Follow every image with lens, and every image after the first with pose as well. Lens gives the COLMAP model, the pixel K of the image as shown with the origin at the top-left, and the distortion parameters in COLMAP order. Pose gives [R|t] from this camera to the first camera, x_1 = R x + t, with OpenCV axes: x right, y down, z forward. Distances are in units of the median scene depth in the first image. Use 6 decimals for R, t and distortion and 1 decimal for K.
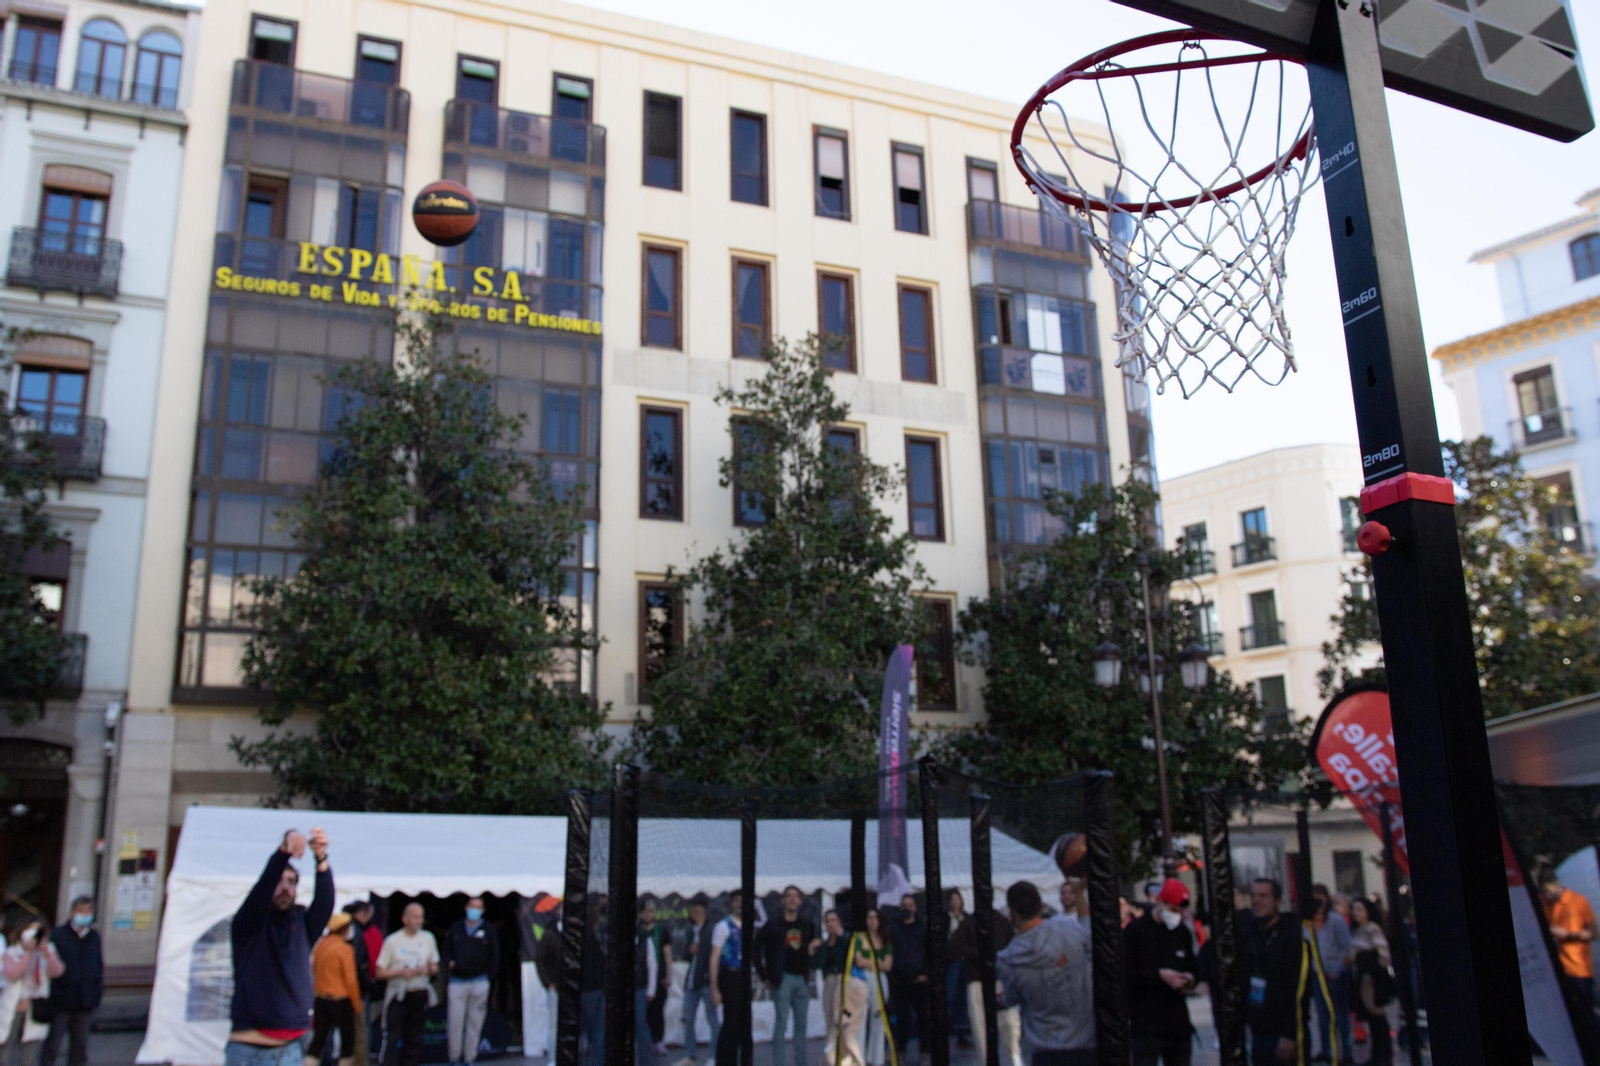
lens RADIAL K [[1403.5, 0, 799.9], [0, 1403.5, 510.1], [0, 0, 1]] dist [-0.091233, 0.101224]
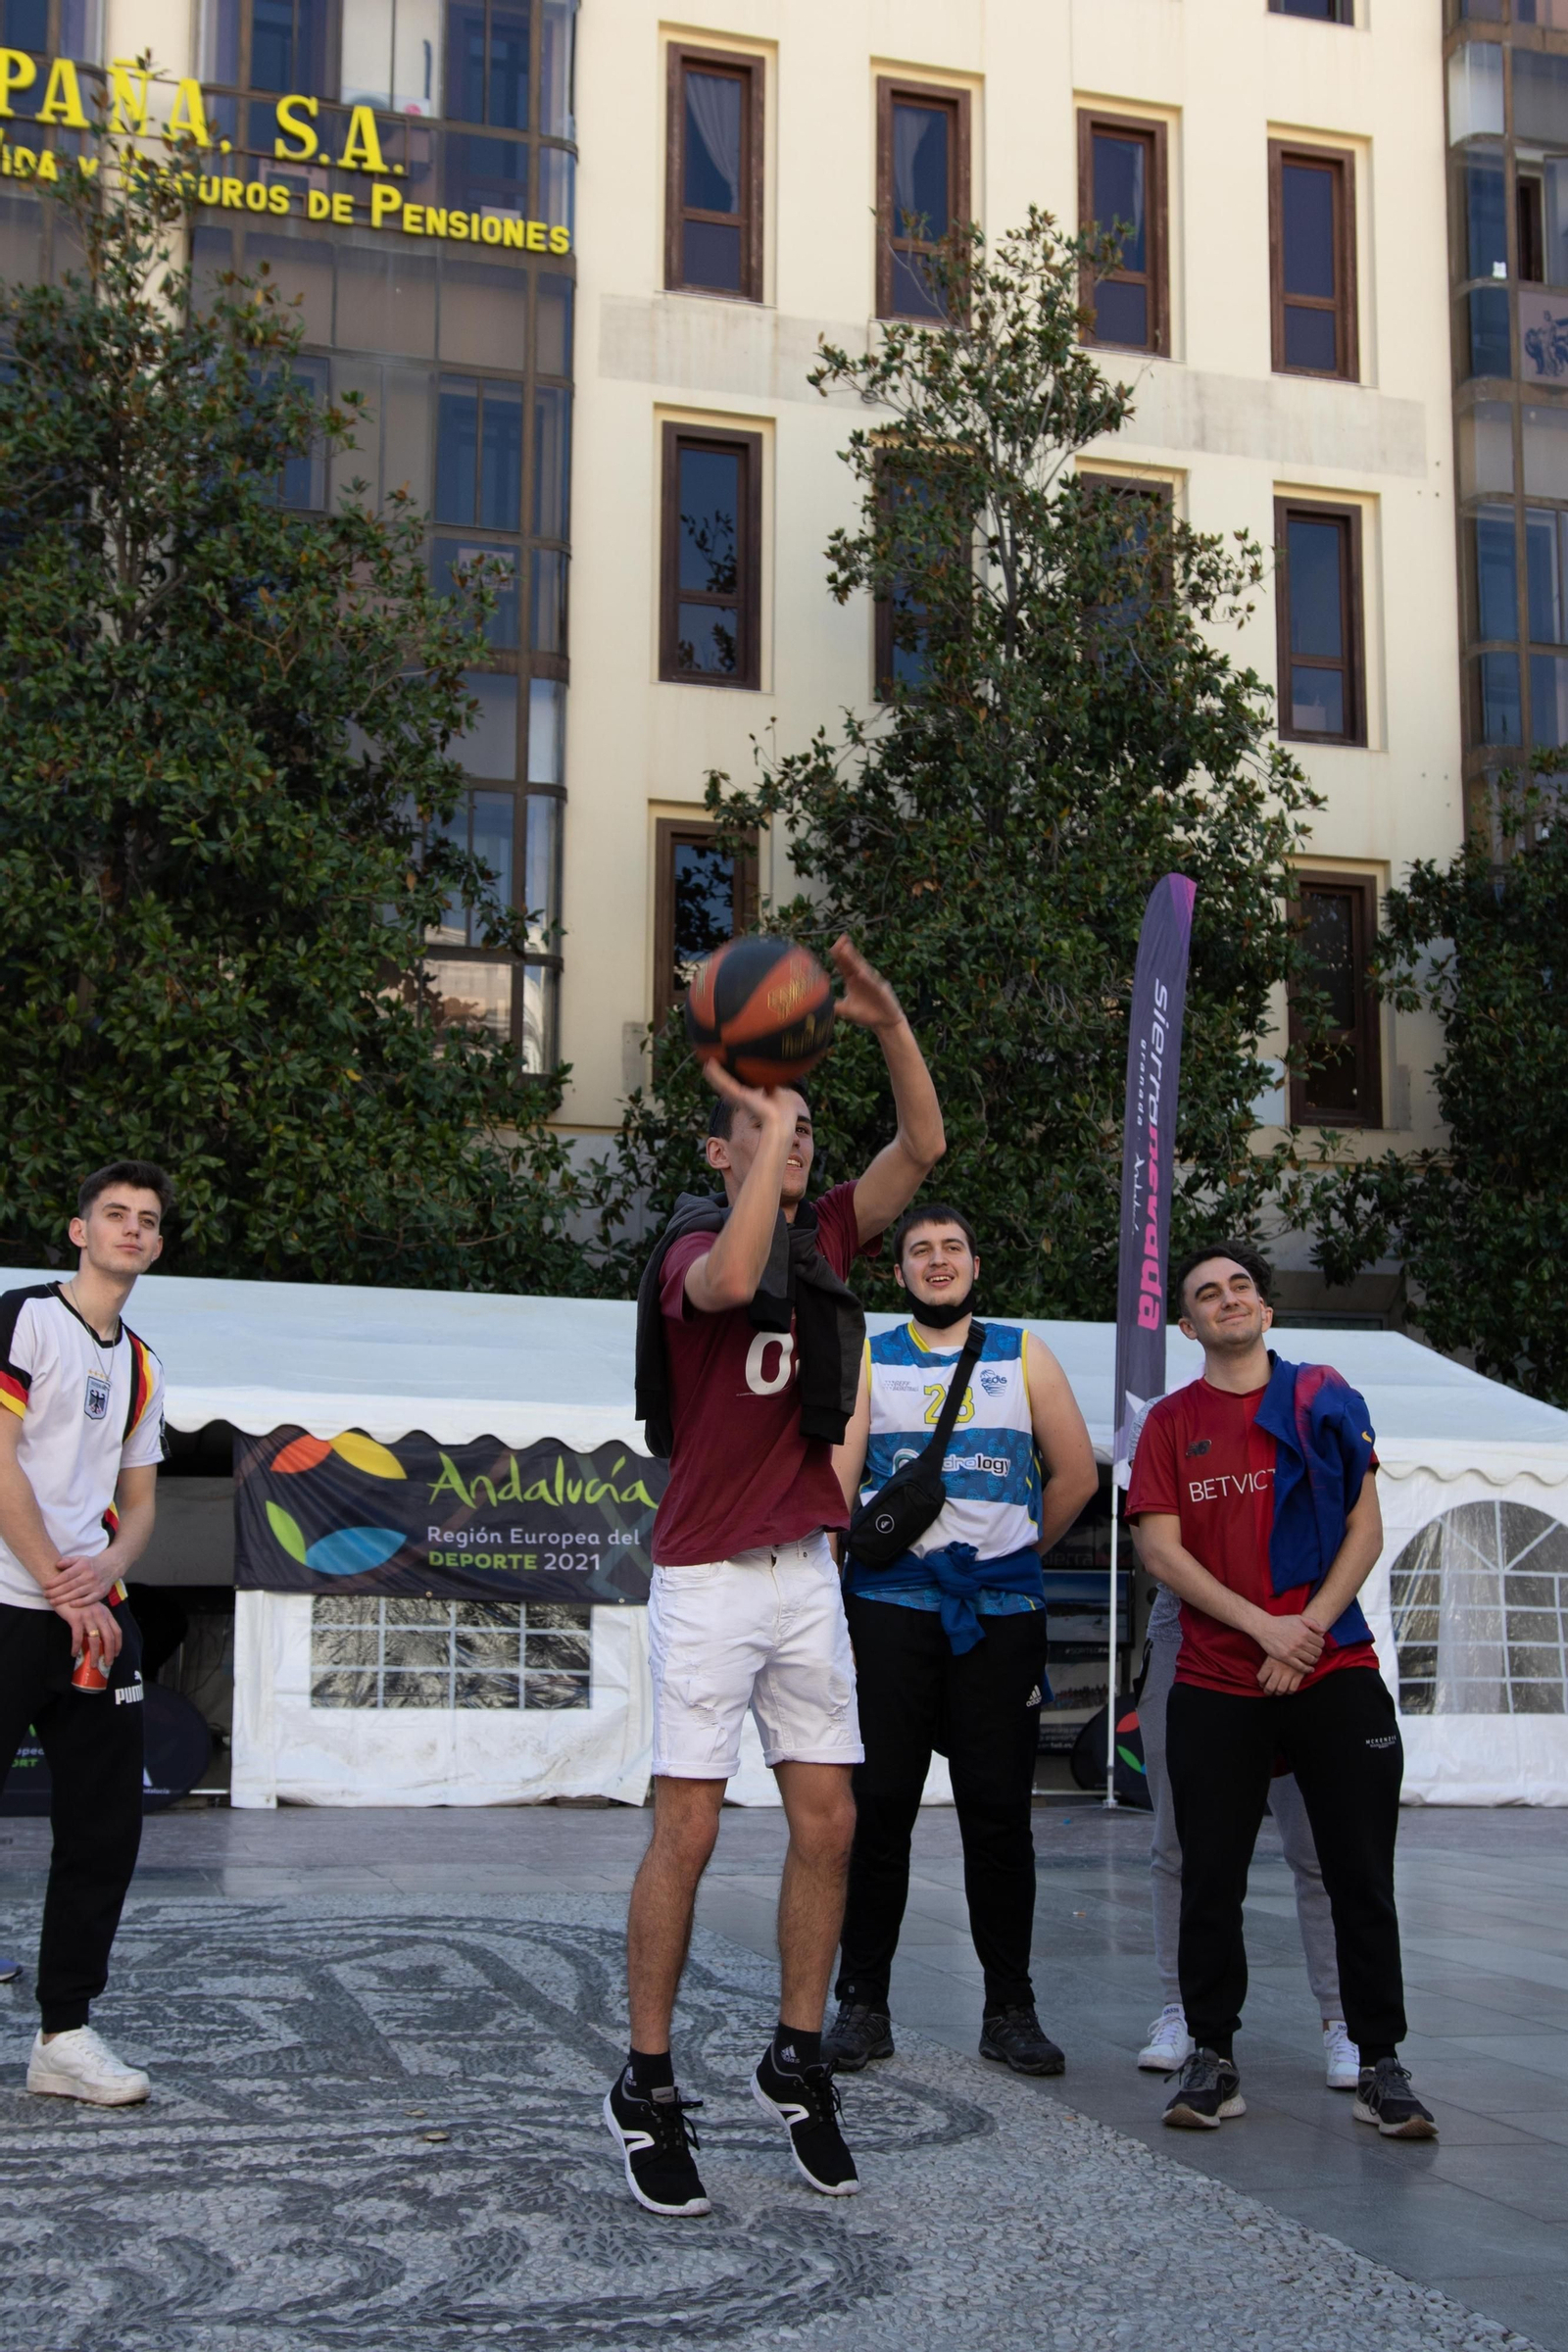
lens RADIAL K [[2721.8, 0, 784.0], [0, 2721.8, 1176.0], [0, 0, 1]] dist [0.016762, 0.067864]
pose [[0.991028, 0.012565, -0.133063, 0.042785], [0.002400, 0.993738, 0.111714, 0.066942], [0.133634, -0.111031, 0.984791, 0.137282]]
